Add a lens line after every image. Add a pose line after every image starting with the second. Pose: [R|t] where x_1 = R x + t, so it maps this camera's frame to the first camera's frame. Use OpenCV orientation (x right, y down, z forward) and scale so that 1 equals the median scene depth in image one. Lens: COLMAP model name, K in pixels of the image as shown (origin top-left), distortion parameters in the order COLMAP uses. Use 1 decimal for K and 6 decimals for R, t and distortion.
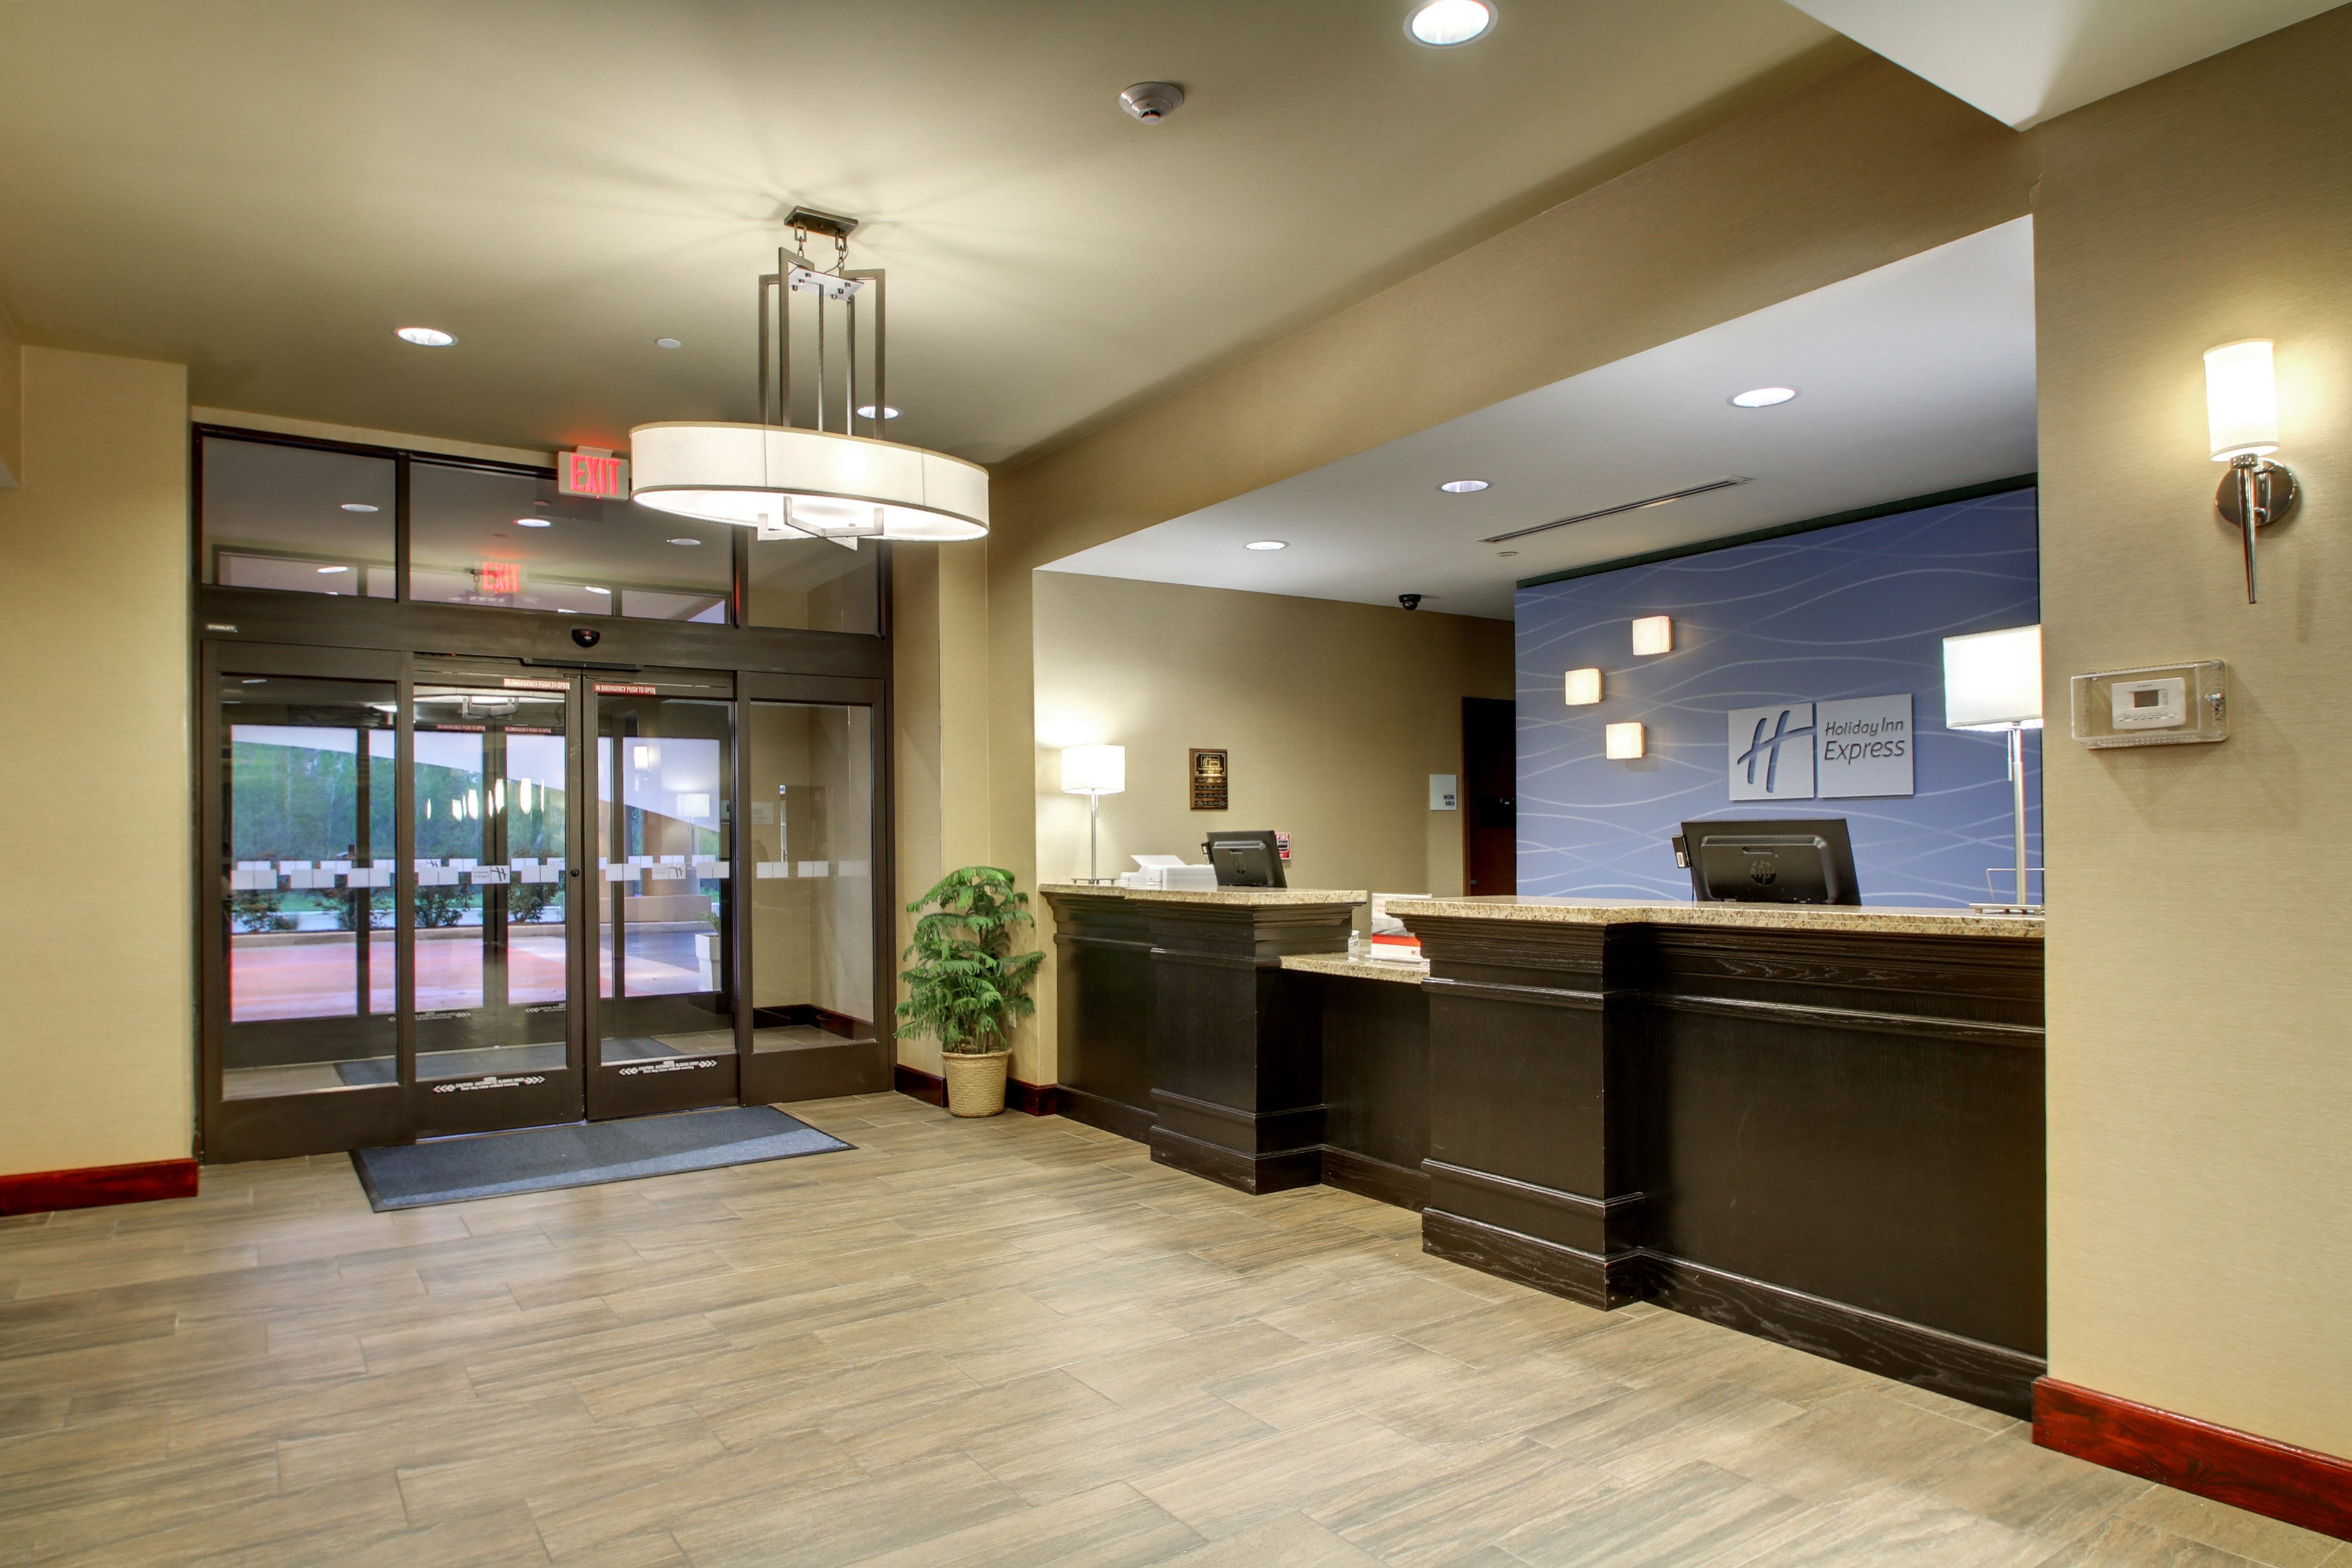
lens RADIAL K [[1405.9, 0, 1180.0], [0, 1405.9, 837.2], [0, 0, 1]] dist [-0.028252, 0.000081]
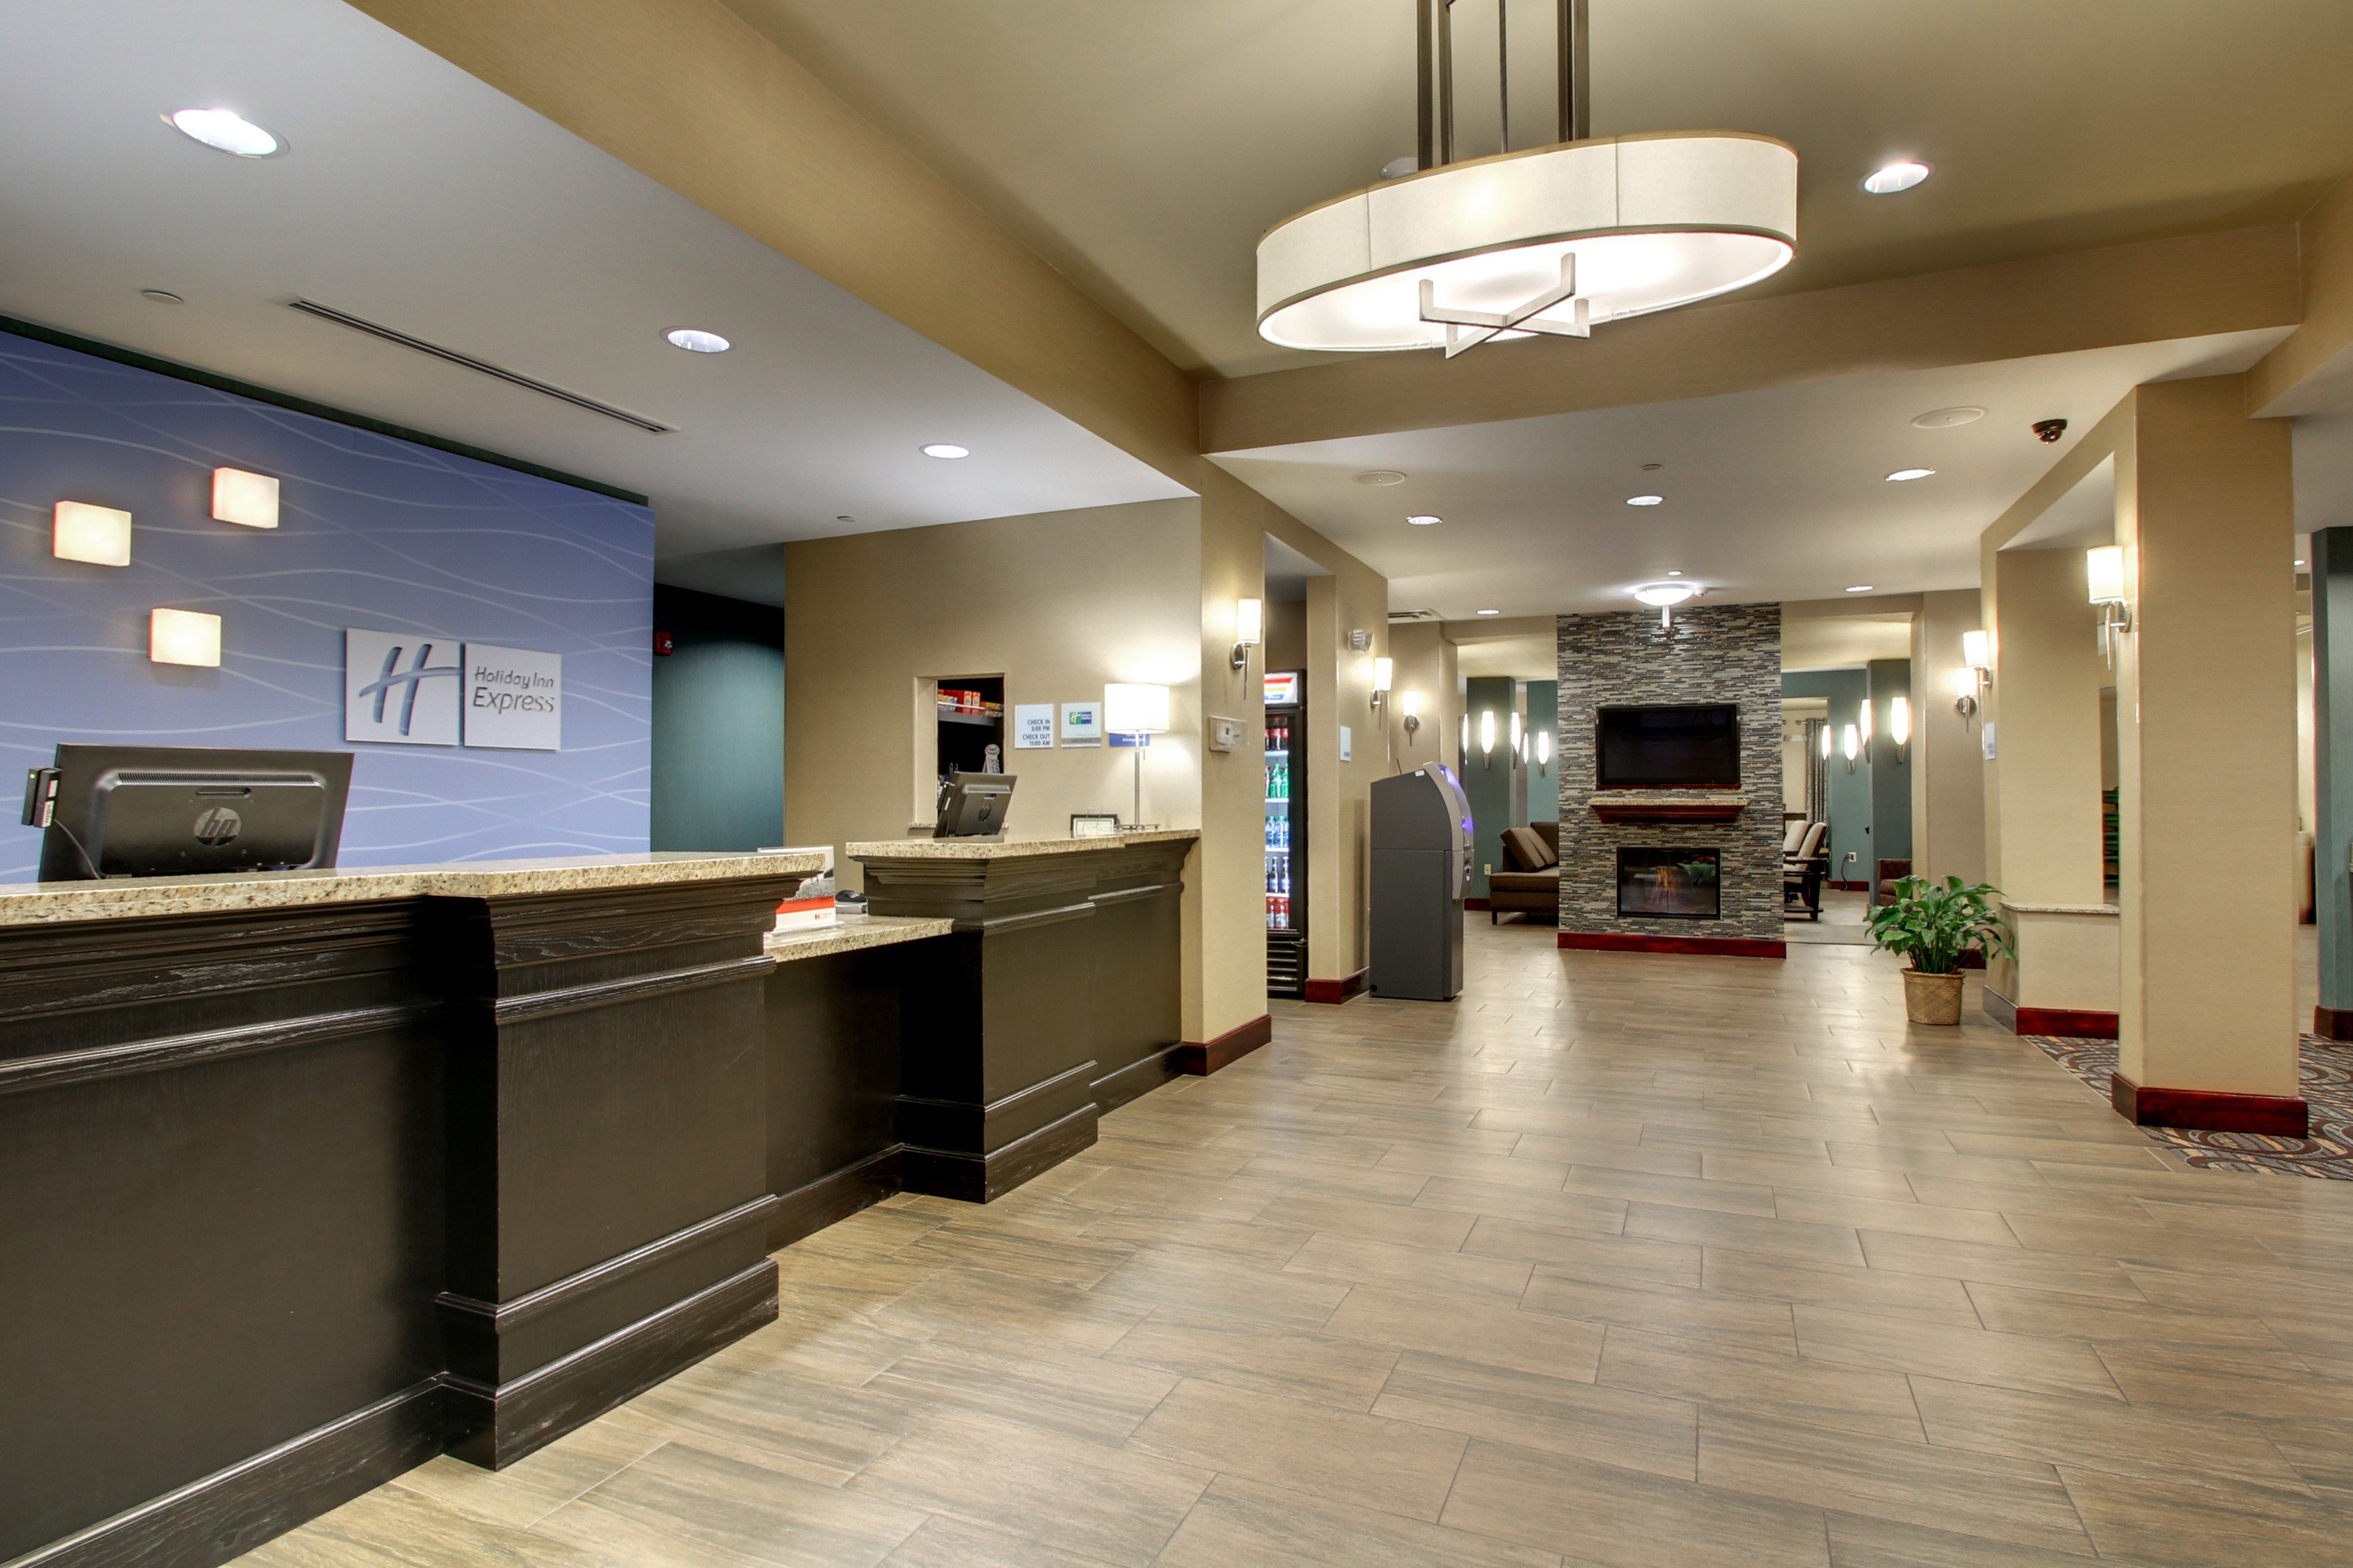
lens RADIAL K [[1235.4, 0, 1176.5], [0, 1235.4, 784.0], [0, 0, 1]] dist [0.001849, -0.015031]
pose [[-0.540963, 0.025841, 0.840649, -0.579073], [0.005941, 0.999620, -0.026904, 0.026101], [-0.841025, -0.009560, -0.540911, 1.252682]]
